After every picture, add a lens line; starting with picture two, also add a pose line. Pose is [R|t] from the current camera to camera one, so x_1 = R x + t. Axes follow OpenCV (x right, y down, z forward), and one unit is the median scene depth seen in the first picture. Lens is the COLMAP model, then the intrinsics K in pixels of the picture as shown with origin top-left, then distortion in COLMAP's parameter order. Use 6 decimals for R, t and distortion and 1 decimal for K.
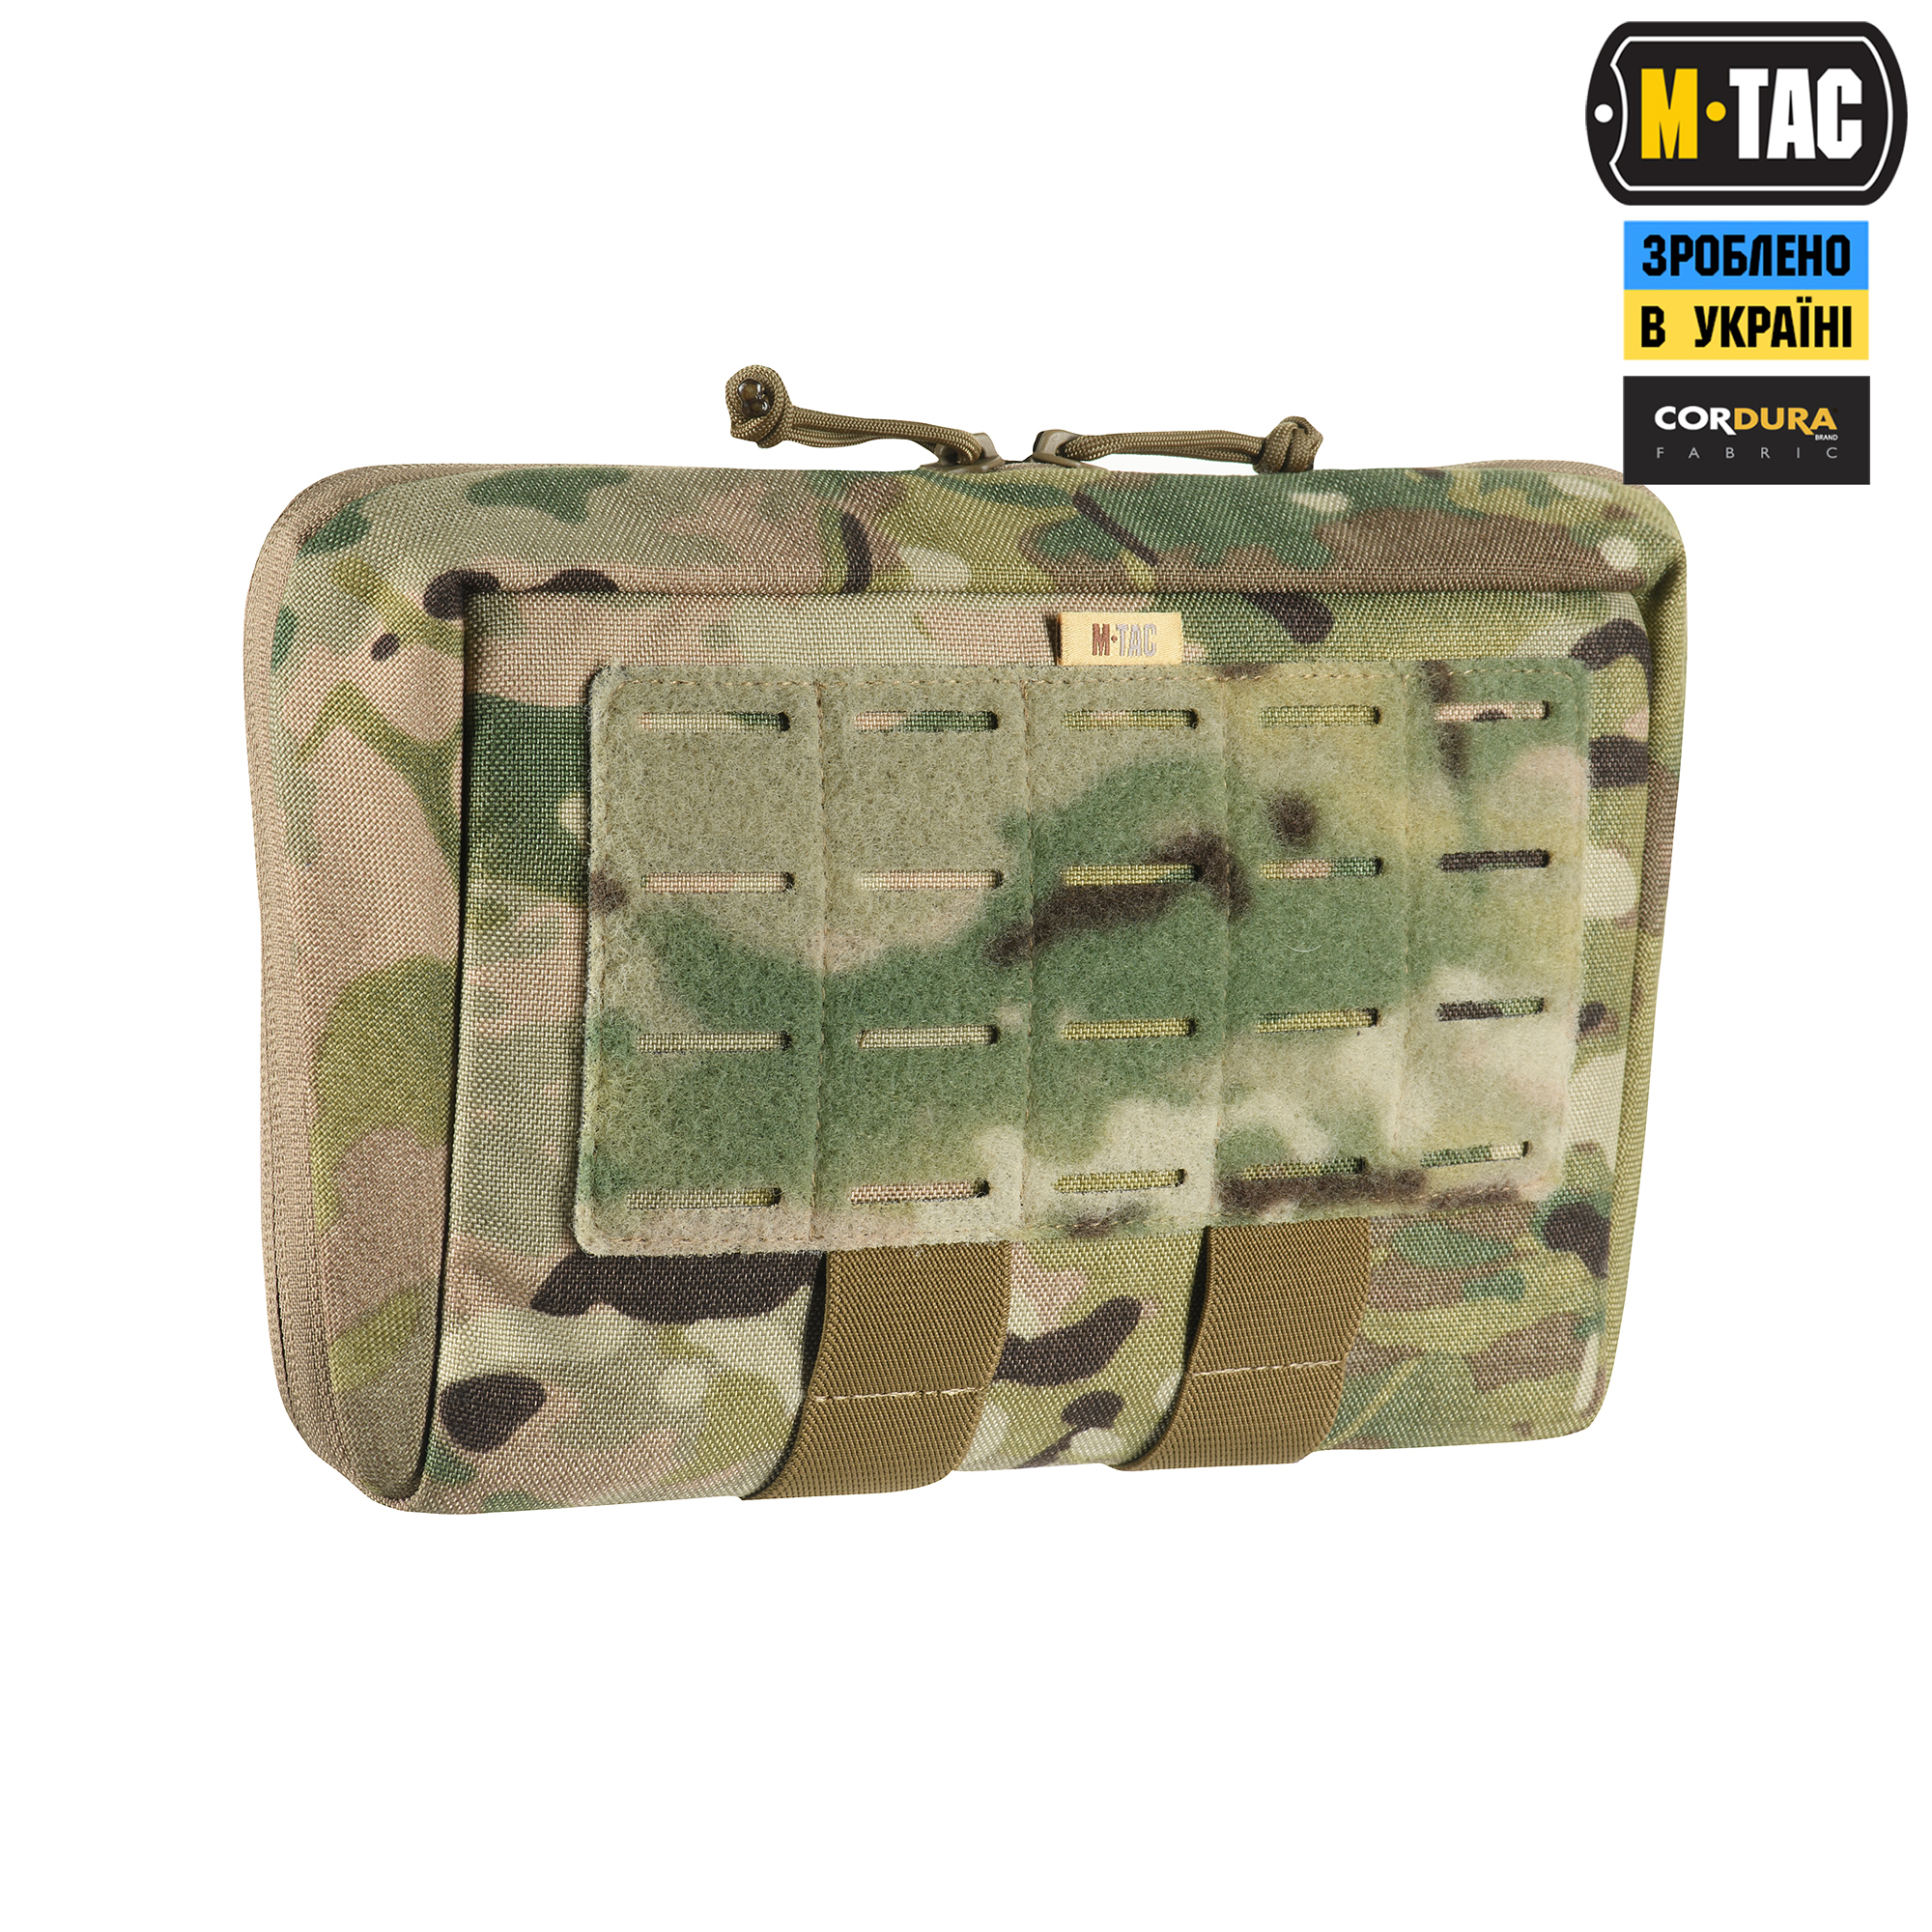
lens RADIAL K [[8148.2, 0, 966.0], [0, 8148.2, 966.0], [0, 0, 1]] dist [-0.364073, -1.719098]
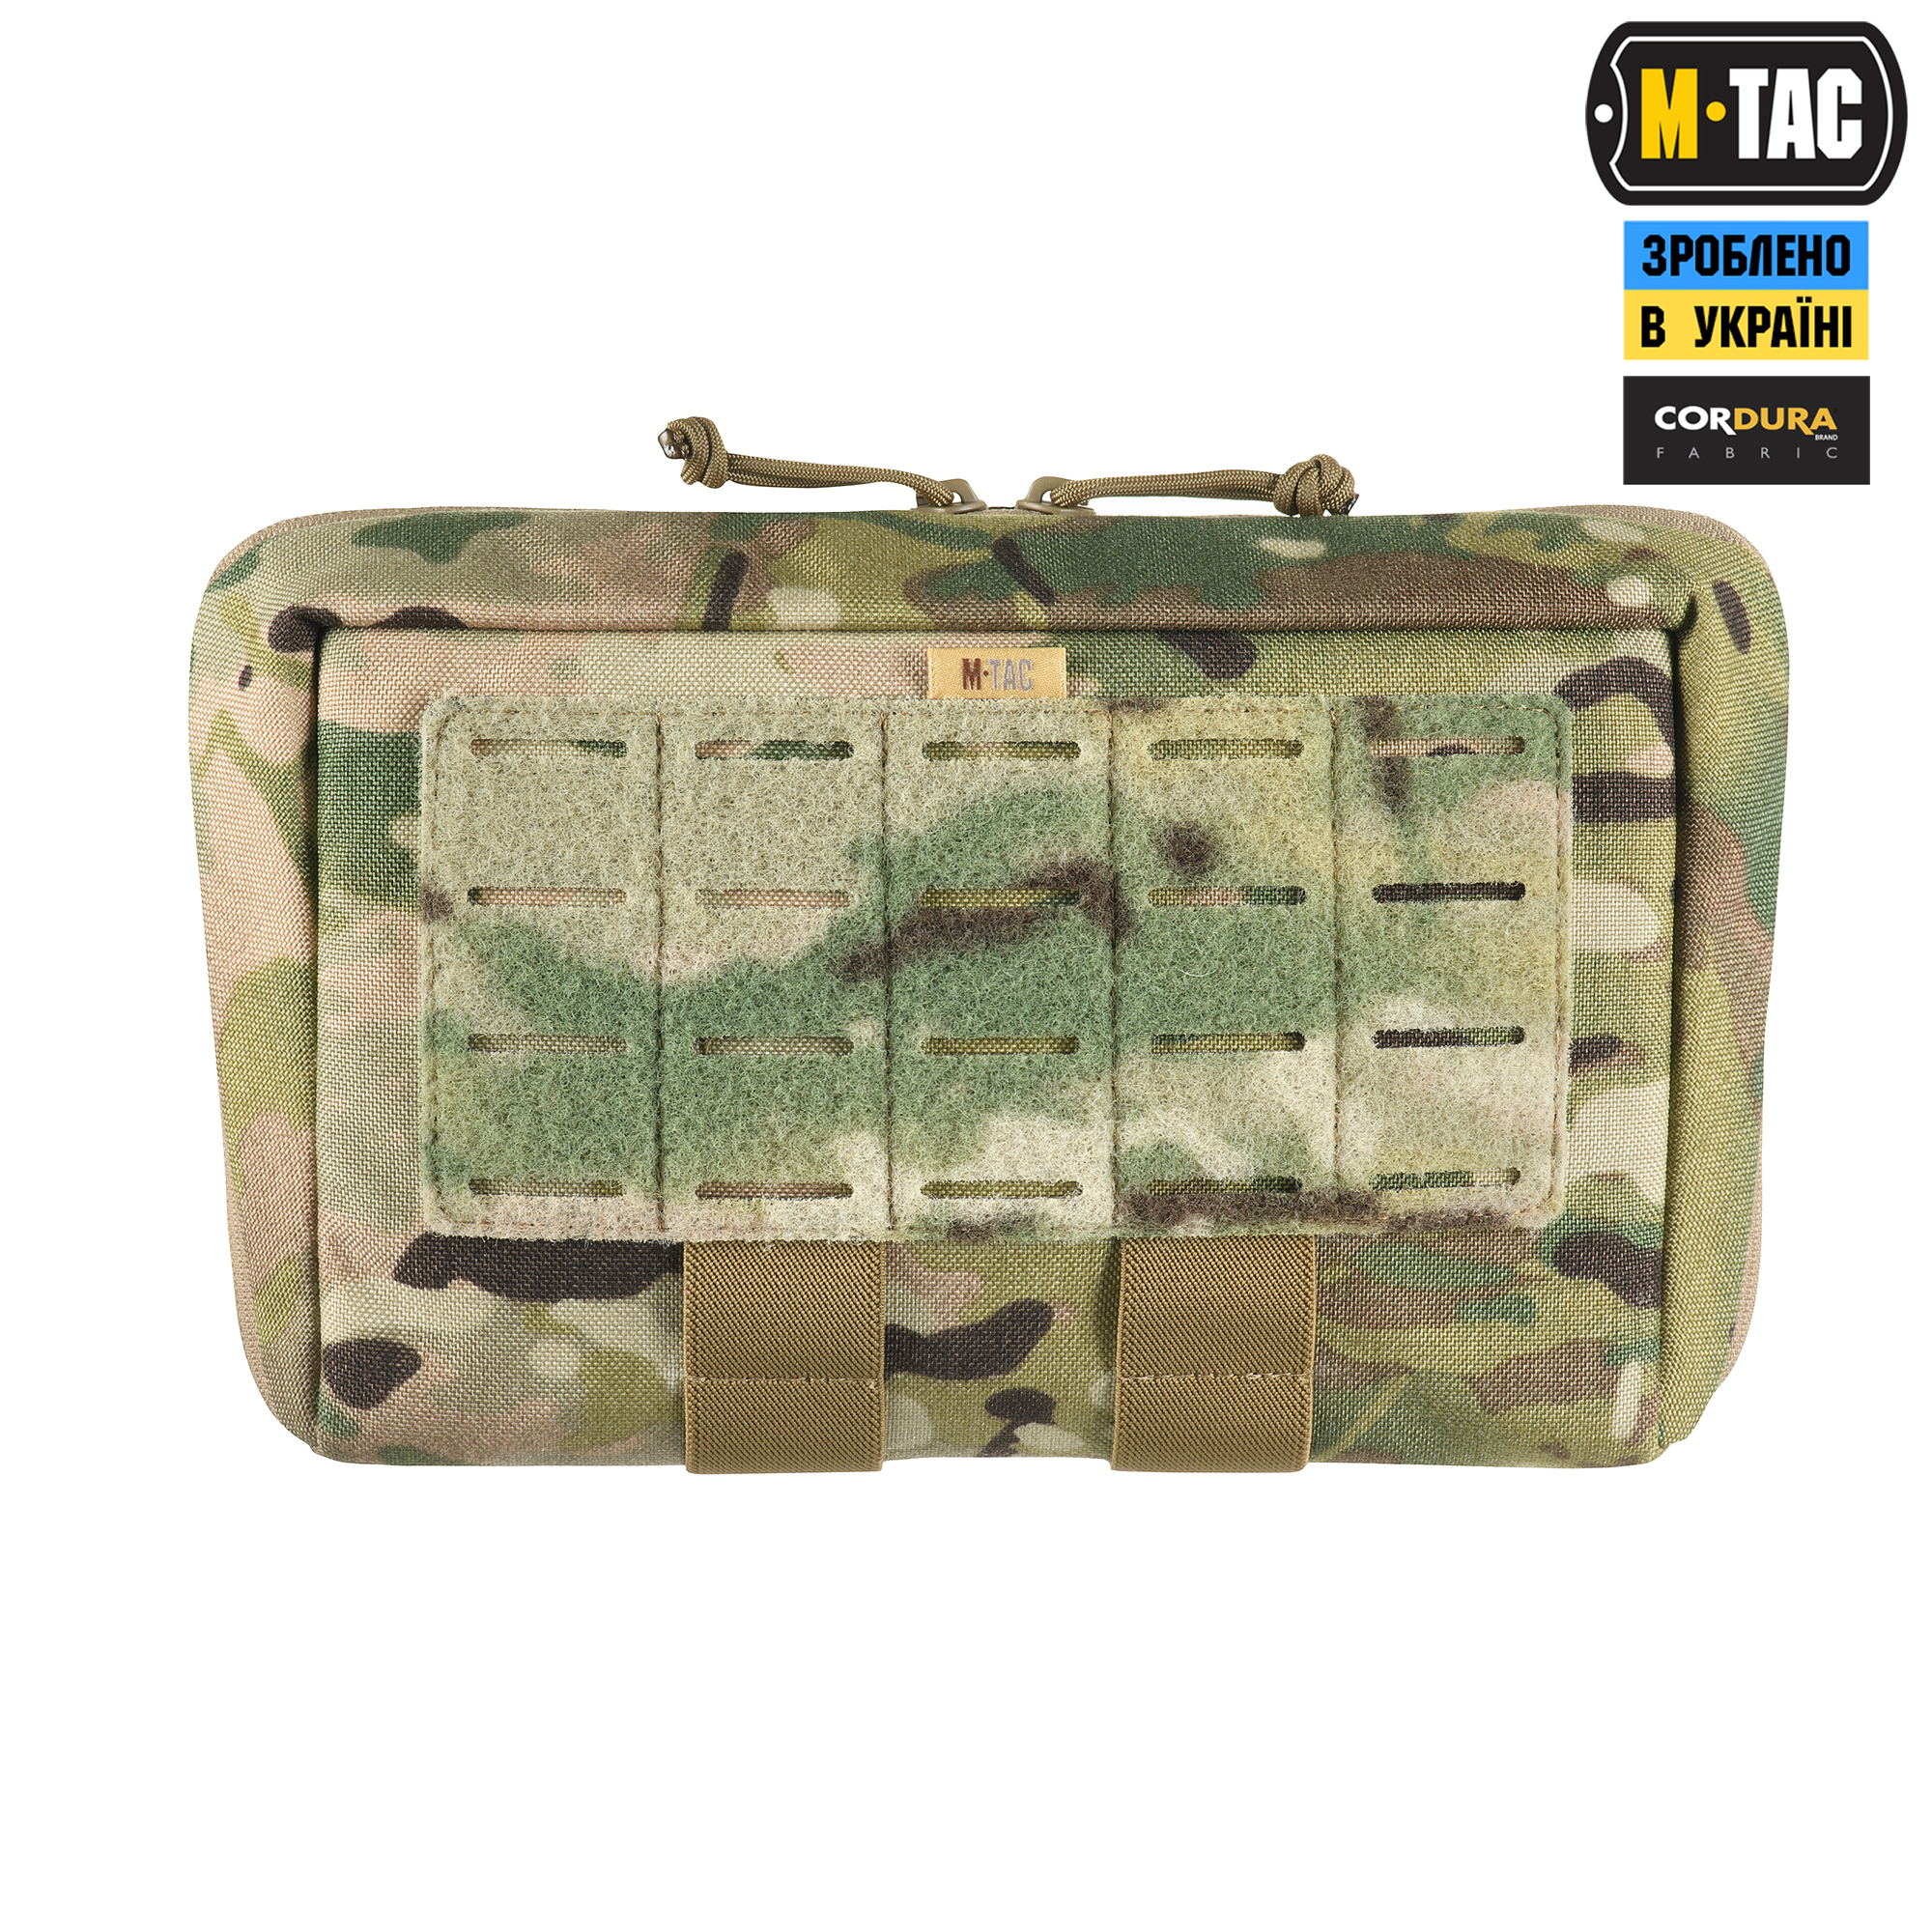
lens RADIAL K [[8148.2, 0, 966.0], [0, 8148.2, 966.0], [0, 0, 1]] dist [-0.364073, -1.719098]
pose [[0.859714, 0.028031, -0.510007, 0.550108], [-0.025193, 0.999605, 0.012472, -0.015367], [0.510155, 0.002126, 0.860080, 0.092514]]
